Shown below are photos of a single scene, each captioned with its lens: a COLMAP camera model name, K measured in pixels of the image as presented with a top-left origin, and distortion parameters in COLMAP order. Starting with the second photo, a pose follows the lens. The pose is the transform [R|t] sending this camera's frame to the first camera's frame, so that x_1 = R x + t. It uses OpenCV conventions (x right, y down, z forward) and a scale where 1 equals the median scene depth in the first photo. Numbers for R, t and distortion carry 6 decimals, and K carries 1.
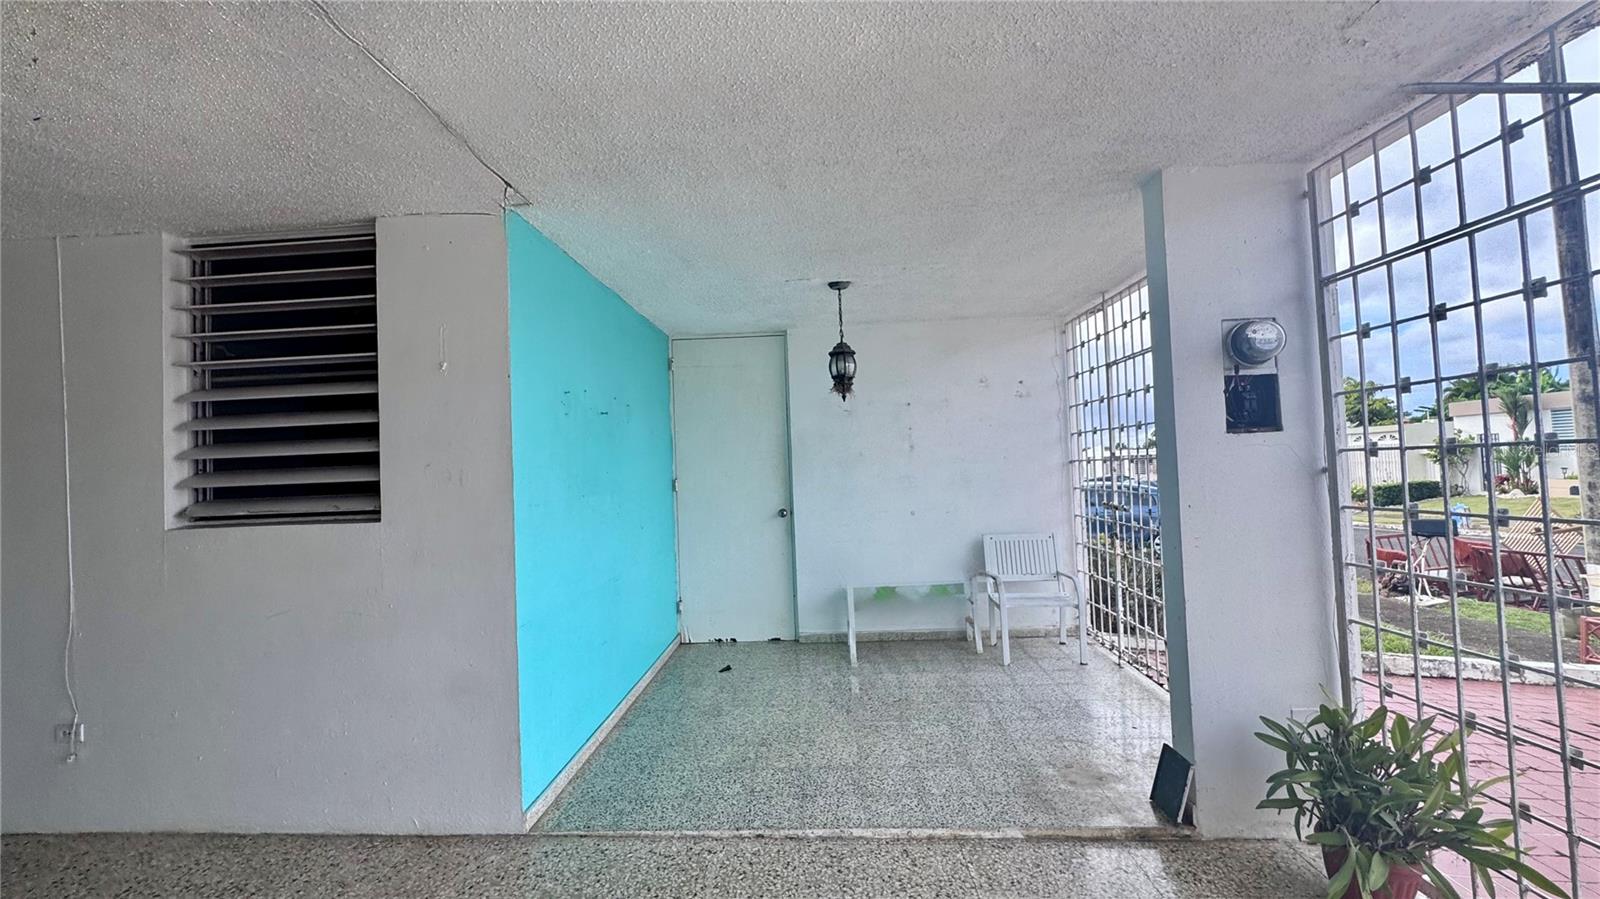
lens RADIAL K [[647.6, 0, 795.3], [0, 647.6, 452.4], [0, 0, 1]] dist [-0.000600, 0.000357]
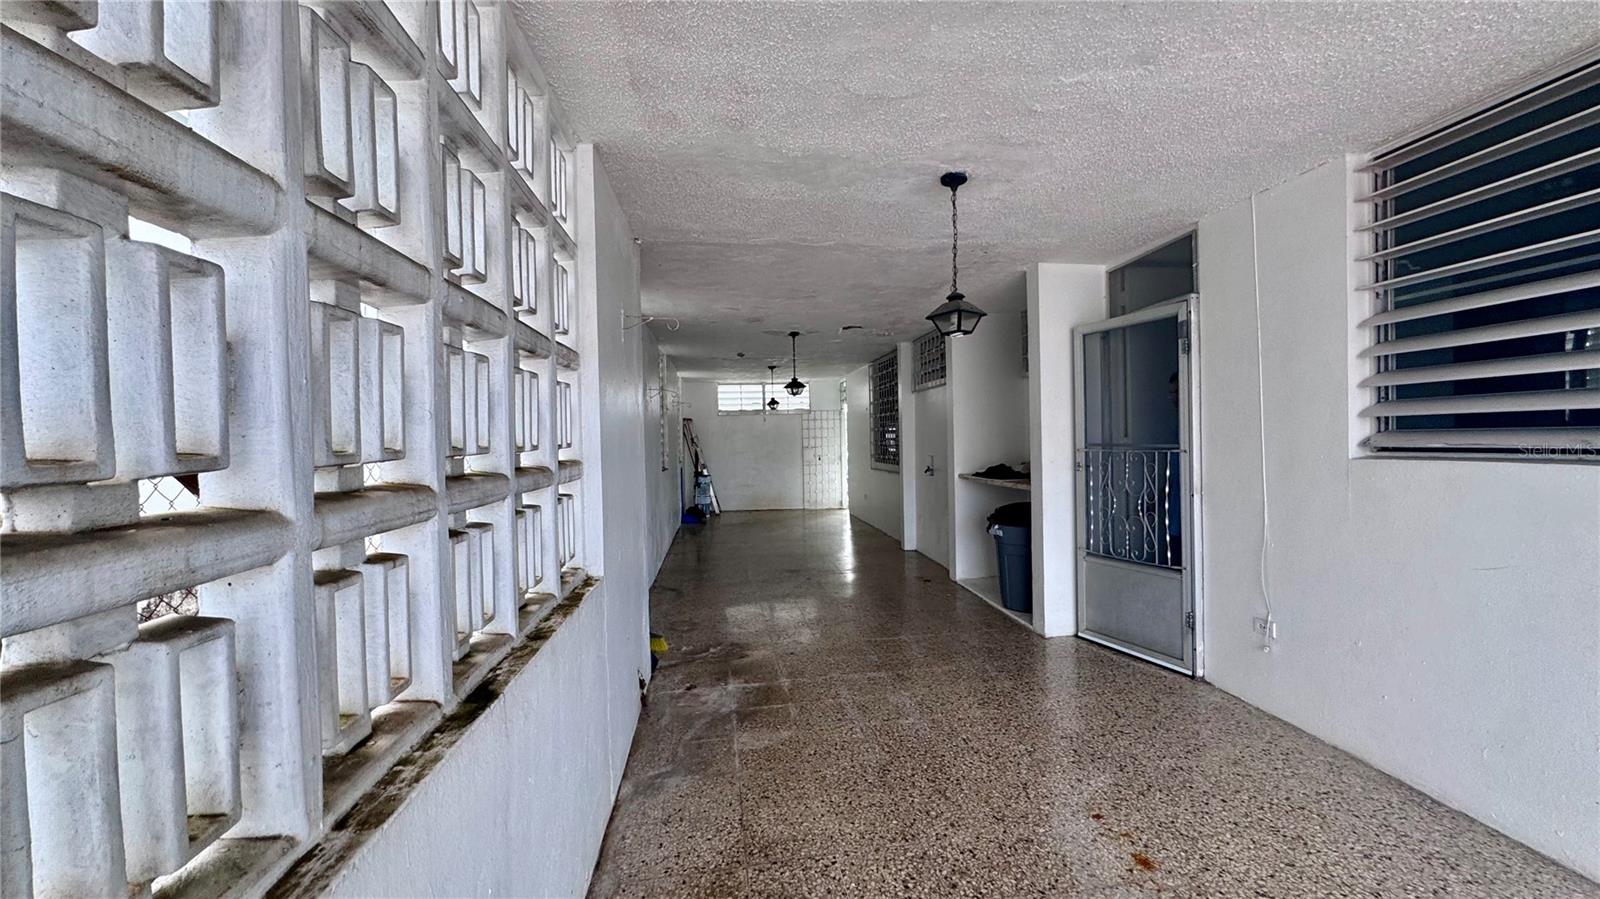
lens RADIAL K [[647.6, 0, 800.8], [0, 647.6, 447.9], [0, 0, 1]] dist [-0.000600, 0.000357]
pose [[0.172931, 0.050700, -0.983628, -0.135027], [0.042737, 0.997347, 0.058921, 0.008816], [0.984006, -0.052227, 0.170306, 0.000490]]
